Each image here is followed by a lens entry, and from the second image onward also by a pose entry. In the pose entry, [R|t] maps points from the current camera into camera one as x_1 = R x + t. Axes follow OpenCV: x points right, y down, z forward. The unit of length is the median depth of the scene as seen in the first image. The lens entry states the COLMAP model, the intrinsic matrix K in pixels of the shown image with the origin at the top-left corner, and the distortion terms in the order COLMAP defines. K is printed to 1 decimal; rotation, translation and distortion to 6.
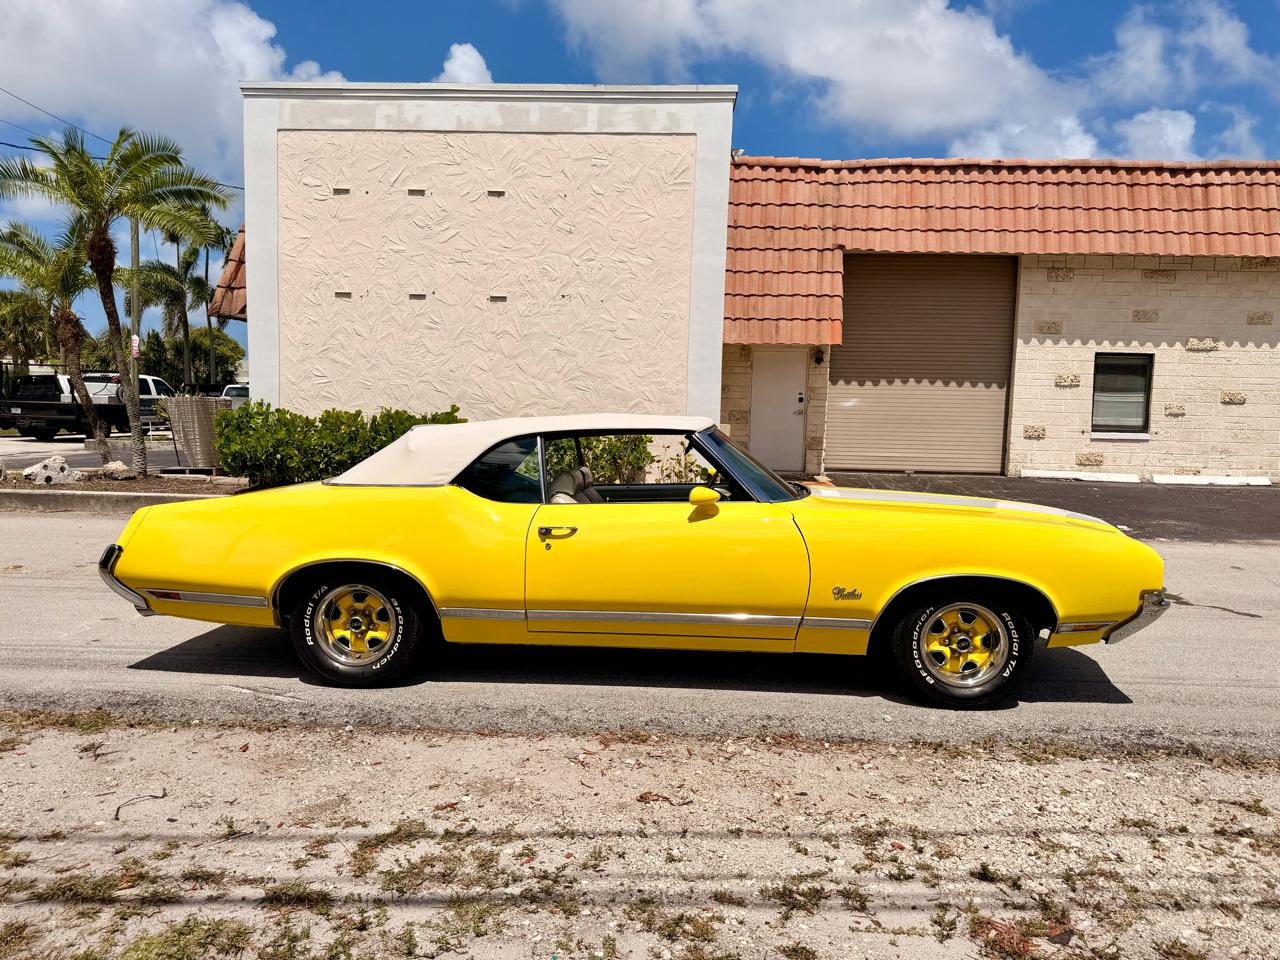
lens RADIAL K [[882.2, 0, 640.3], [0, 882.2, 511.0], [0, 0, 1]] dist [0.100750, -0.145129]
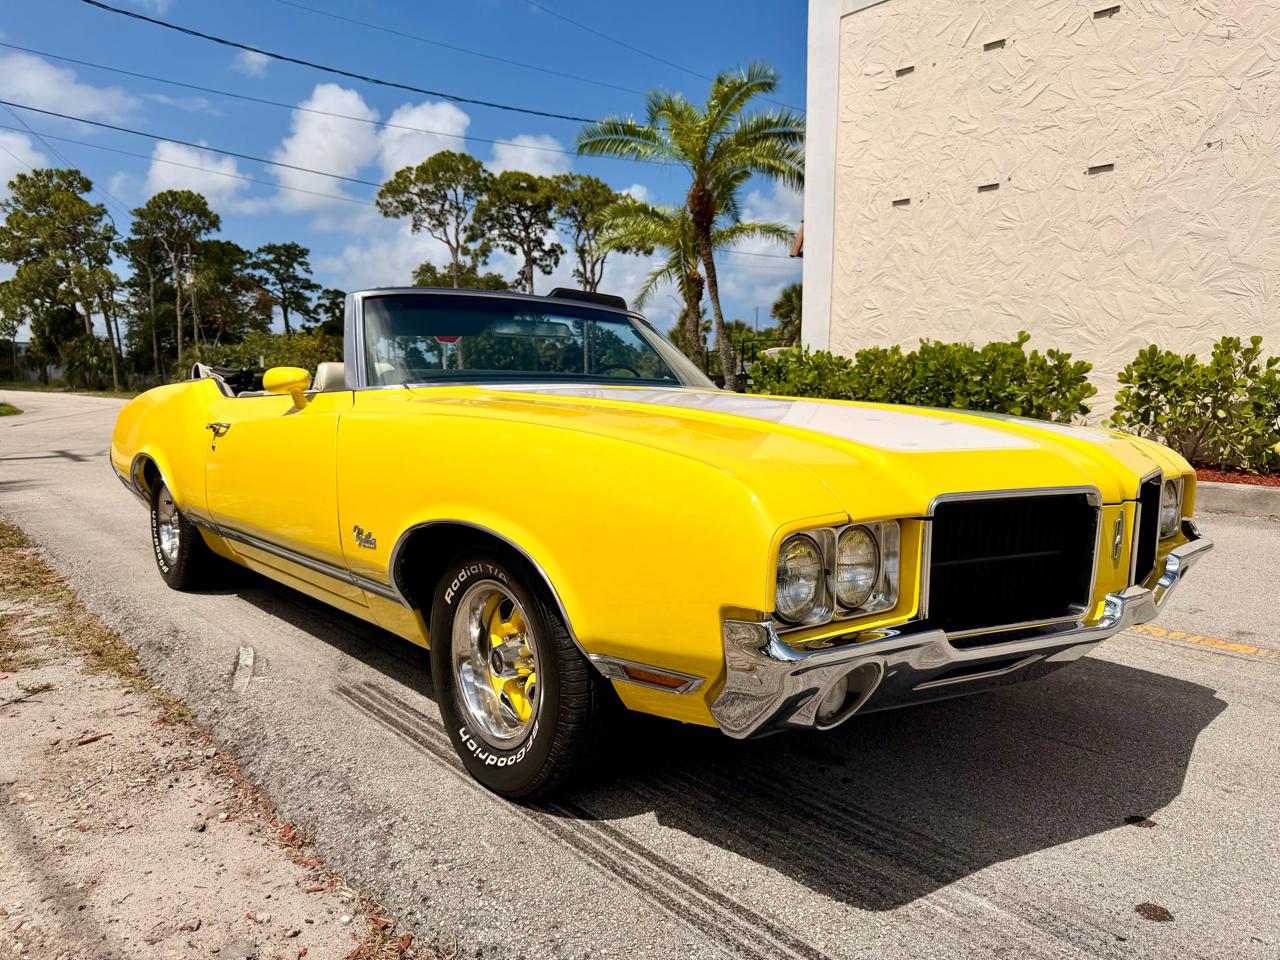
lens RADIAL K [[923.4, 0, 637.8], [0, 923.4, 503.9], [0, 0, 1]] dist [-0.053567, 0.029429]
pose [[0.685478, 0.068916, -0.724825, 0.111840], [-0.066953, 0.997259, 0.031501, 0.013157], [0.725009, 0.026936, 0.688213, 0.283151]]
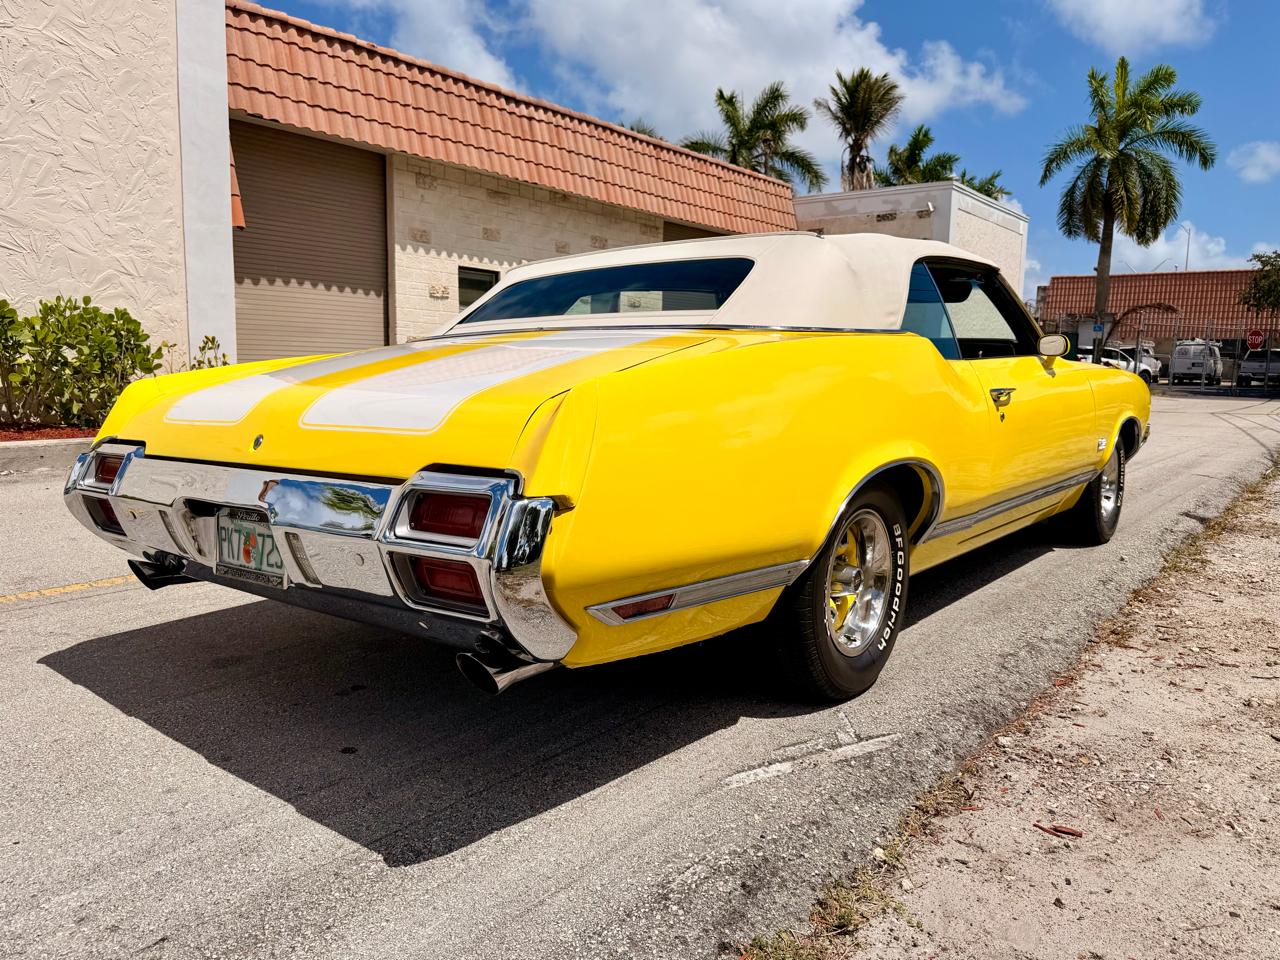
lens RADIAL K [[919.1, 0, 640.0], [0, 919.1, 480.0], [0, 0, 1]] dist [0.029193, -0.036616]
pose [[0.578029, -0.111570, 0.808353, -0.334027], [0.084750, 0.993460, 0.076517, 0.004183], [-0.811603, 0.024279, 0.583704, 0.304758]]
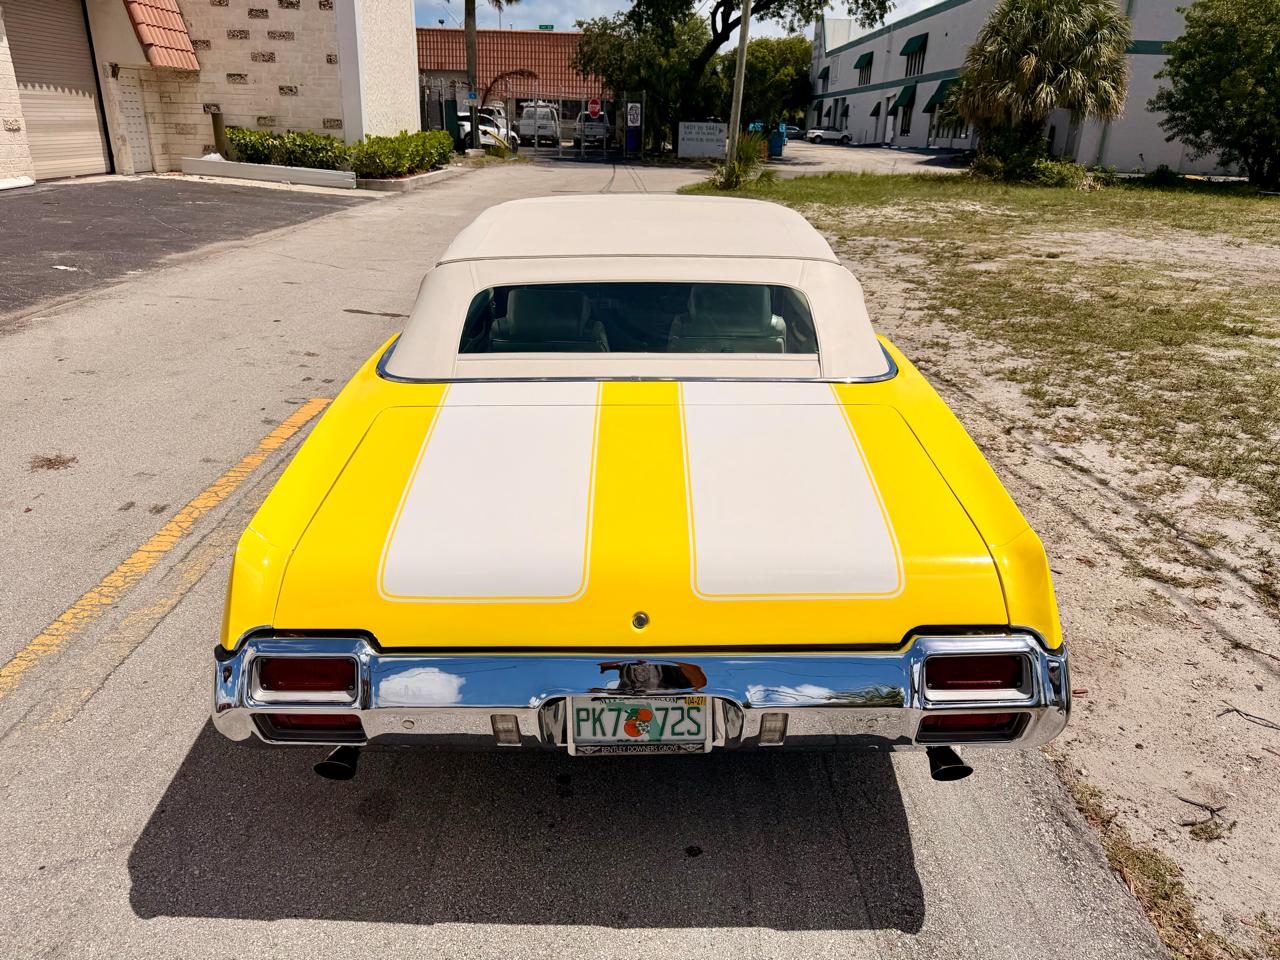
lens RADIAL K [[925.0, 0, 644.6], [0, 925.0, 482.1], [0, 0, 1]] dist [0.004223, -0.001921]
pose [[-0.063903, -0.382100, 0.921909, -0.377979], [0.083891, 0.918470, 0.386490, -0.086874], [-0.994424, 0.102038, -0.026638, 0.477533]]
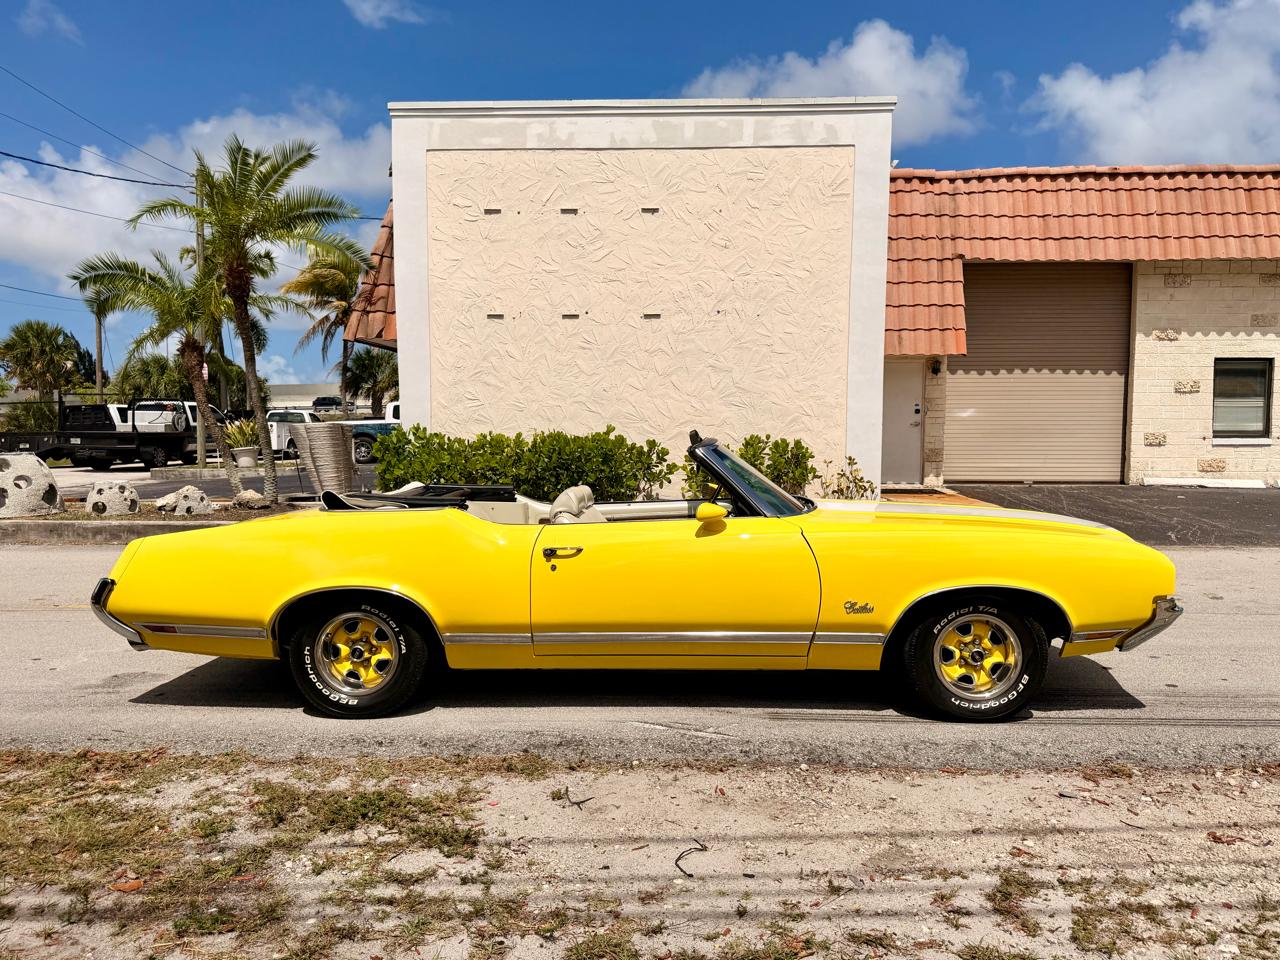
lens RADIAL K [[891.1, 0, 647.6], [0, 891.1, 502.3], [0, 0, 1]] dist [0.097764, -0.133061]
pose [[0.999643, -0.023621, 0.012461, -0.180115], [0.023979, 0.999279, -0.029428, -0.004068], [-0.011757, 0.029716, 0.999489, 0.016732]]
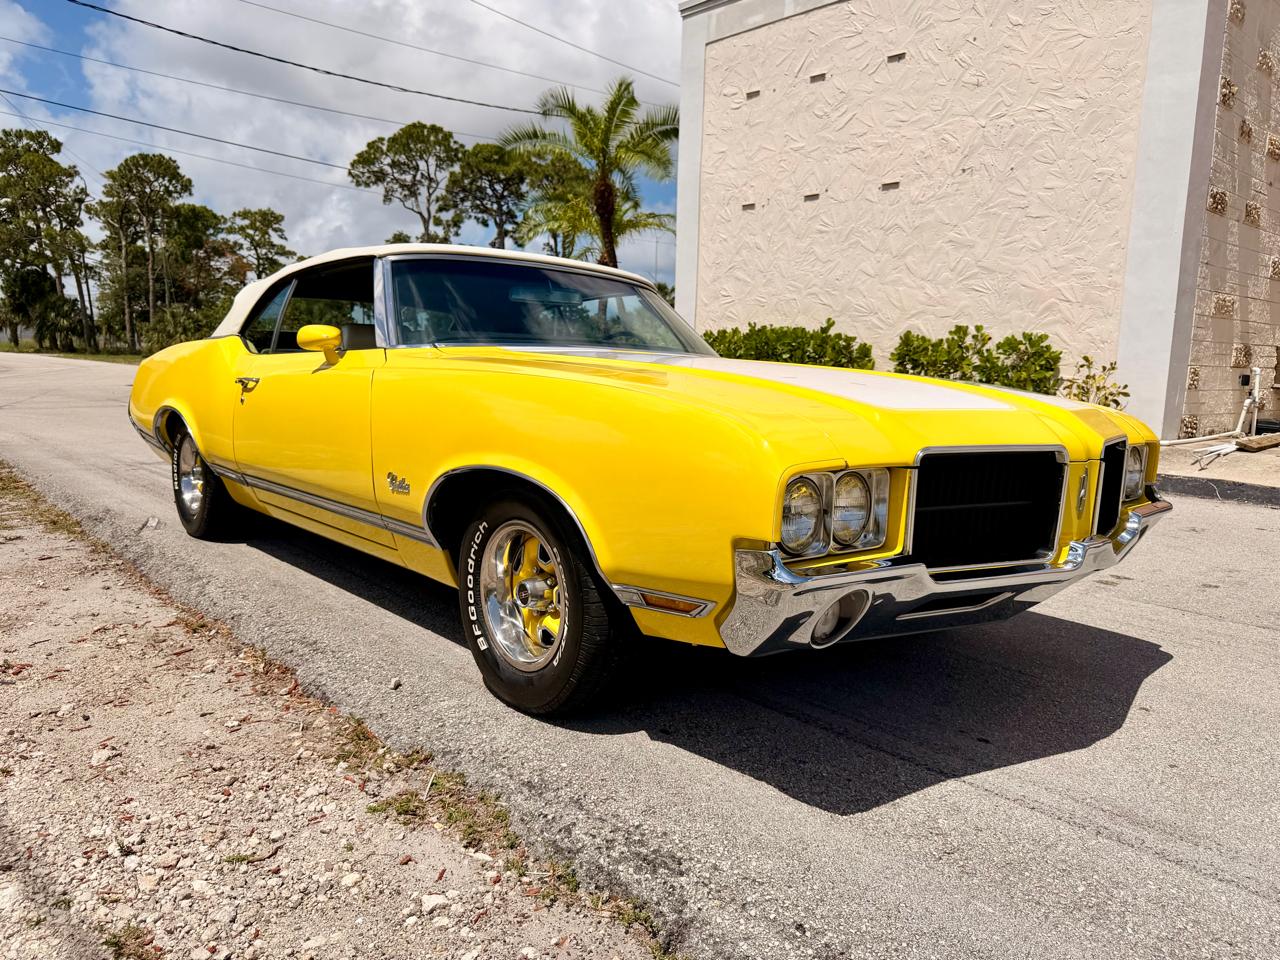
lens RADIAL K [[925.1, 0, 647.3], [0, 925.1, 506.9], [0, 0, 1]] dist [-0.023636, -0.003206]
pose [[0.702715, 0.102174, -0.704097, 0.306028], [-0.084161, 0.994624, 0.060337, 0.022035], [0.706476, 0.016857, 0.707536, 0.245557]]
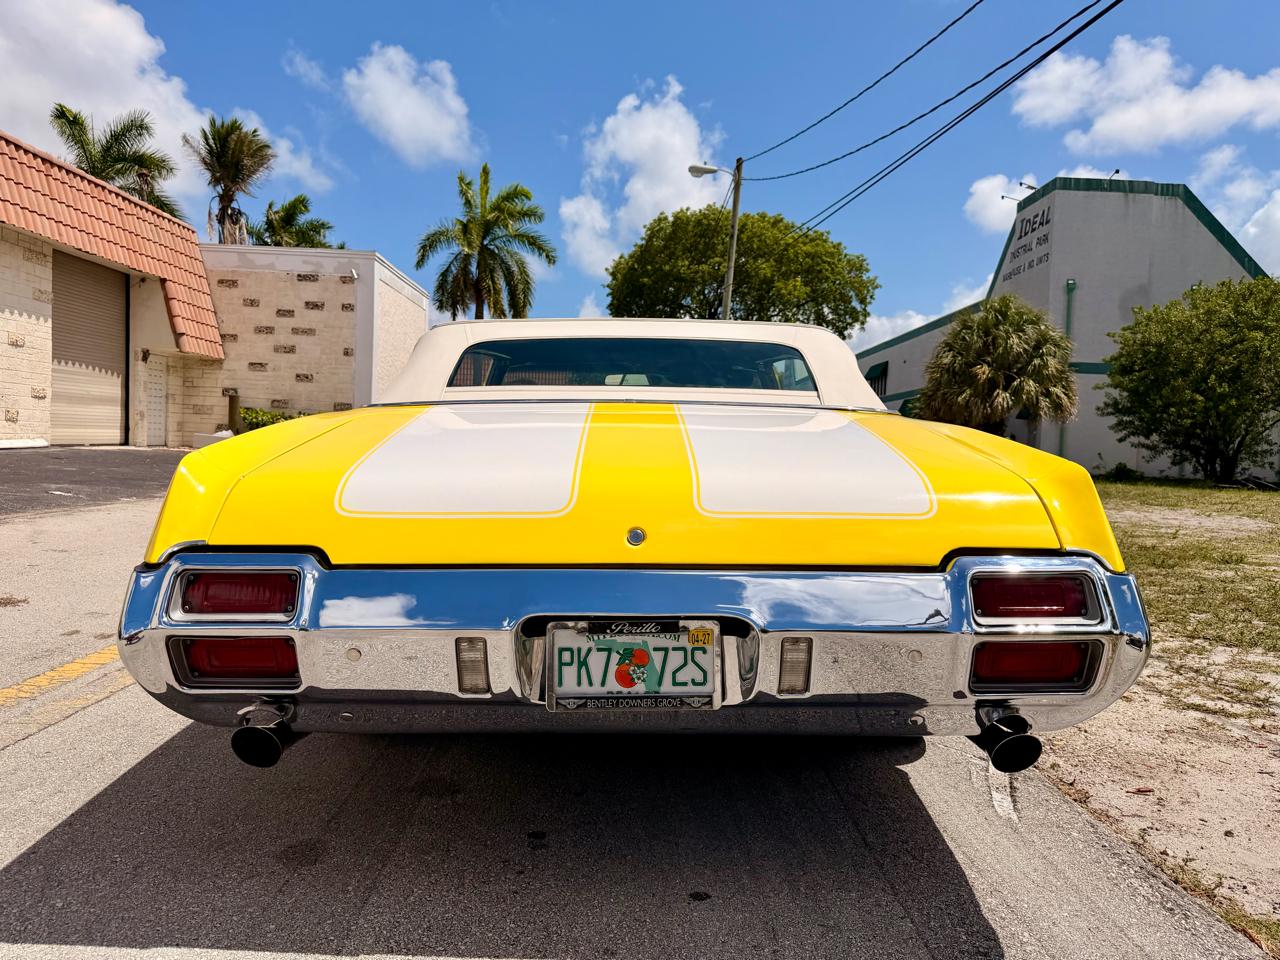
lens RADIAL K [[919.1, 0, 640.0], [0, 919.1, 480.0], [0, 0, 1]] dist [0.029193, -0.036616]
pose [[-0.071746, -0.061784, 0.995507, -0.375970], [0.075216, 0.994903, 0.067168, -0.014557], [-0.994583, 0.079697, -0.066733, 0.484999]]
